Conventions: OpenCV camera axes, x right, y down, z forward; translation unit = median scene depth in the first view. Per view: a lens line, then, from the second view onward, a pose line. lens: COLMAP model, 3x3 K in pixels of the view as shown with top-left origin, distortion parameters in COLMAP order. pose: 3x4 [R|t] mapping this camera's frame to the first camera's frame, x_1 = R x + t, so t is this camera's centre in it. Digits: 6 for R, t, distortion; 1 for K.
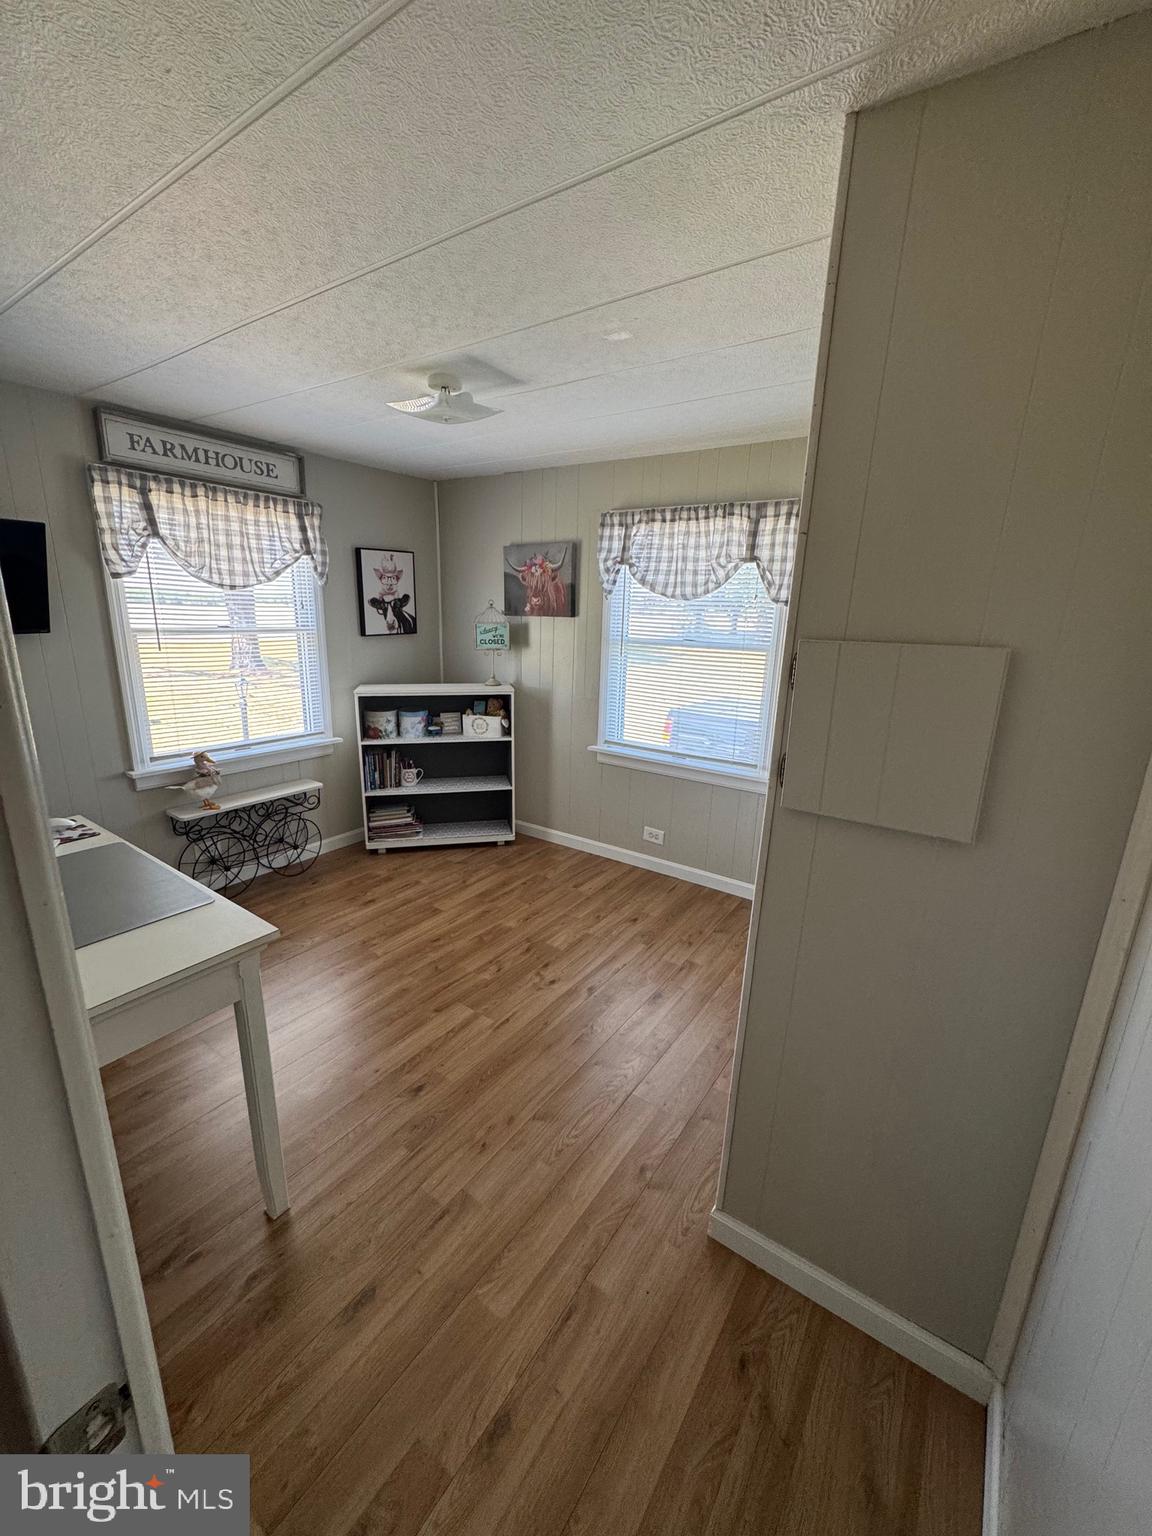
lens RADIAL K [[613.6, 0, 577.7], [0, 613.6, 771.2], [0, 0, 1]] dist [-0.004677, 0.001101]
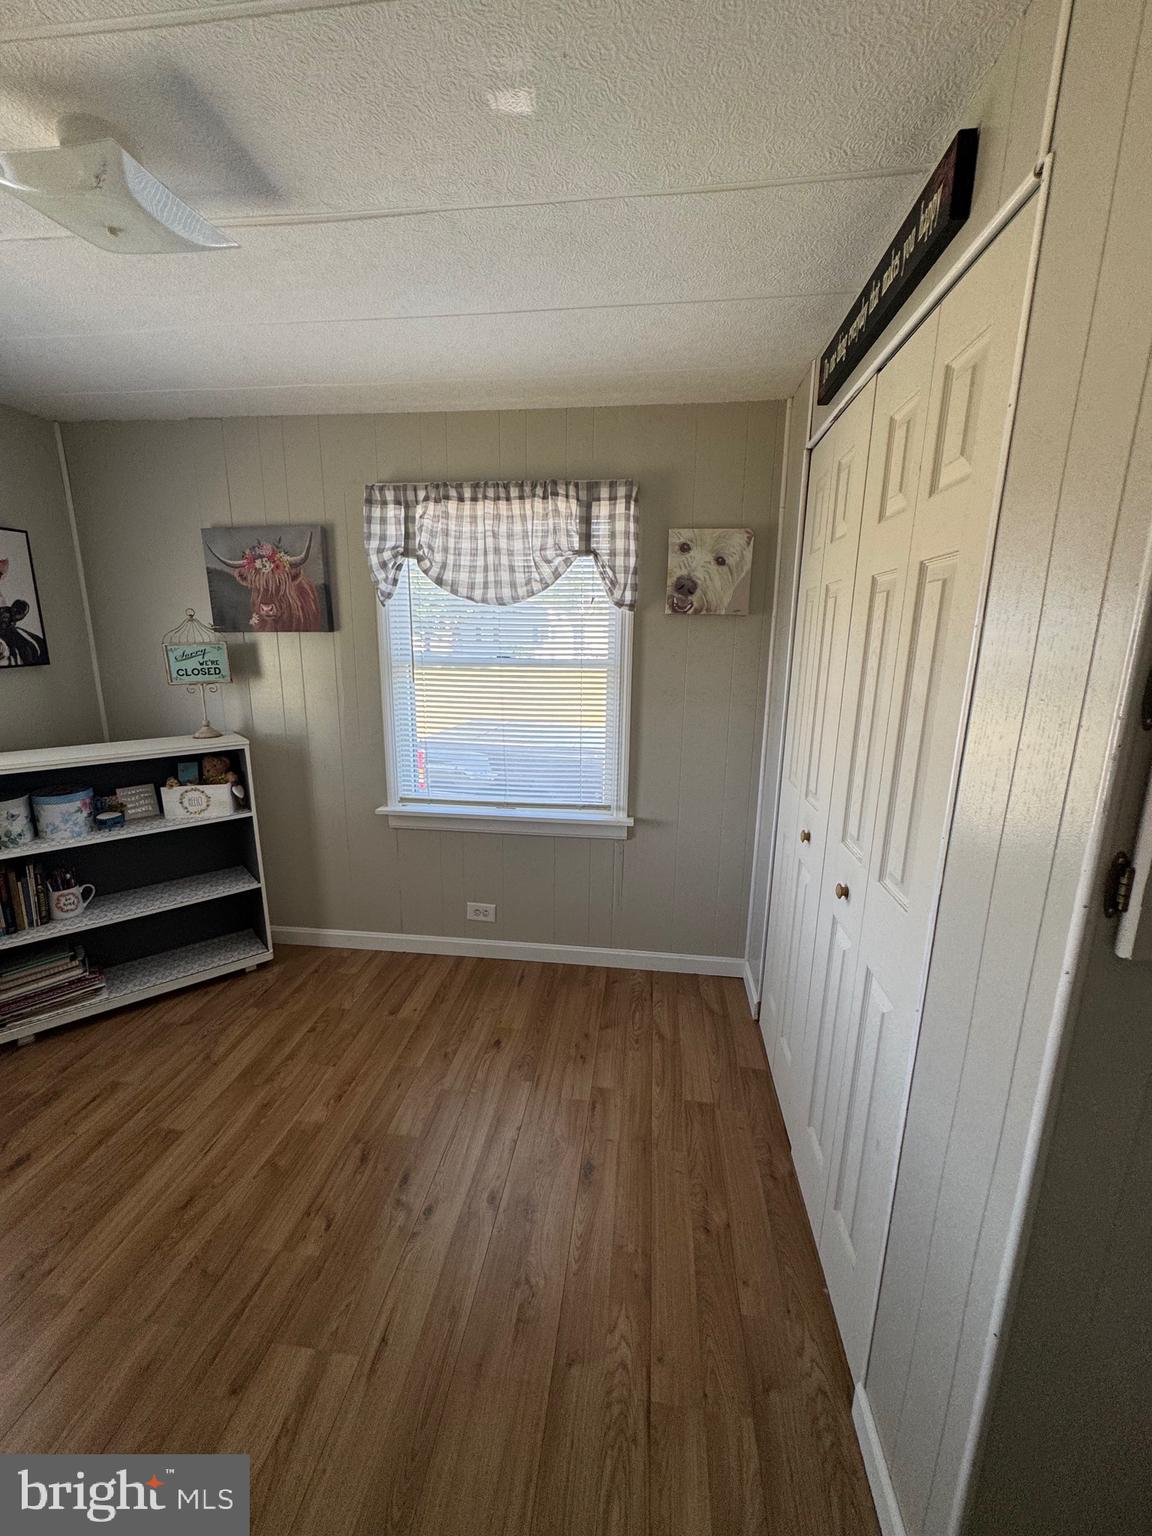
lens RADIAL K [[613.6, 0, 577.3], [0, 613.6, 770.2], [0, 0, 1]] dist [-0.004677, 0.001101]
pose [[0.883963, -0.119741, 0.451963, -0.094527], [0.135223, 0.990813, -0.001972, -0.052738], [-0.447575, 0.062859, 0.892034, 0.250030]]
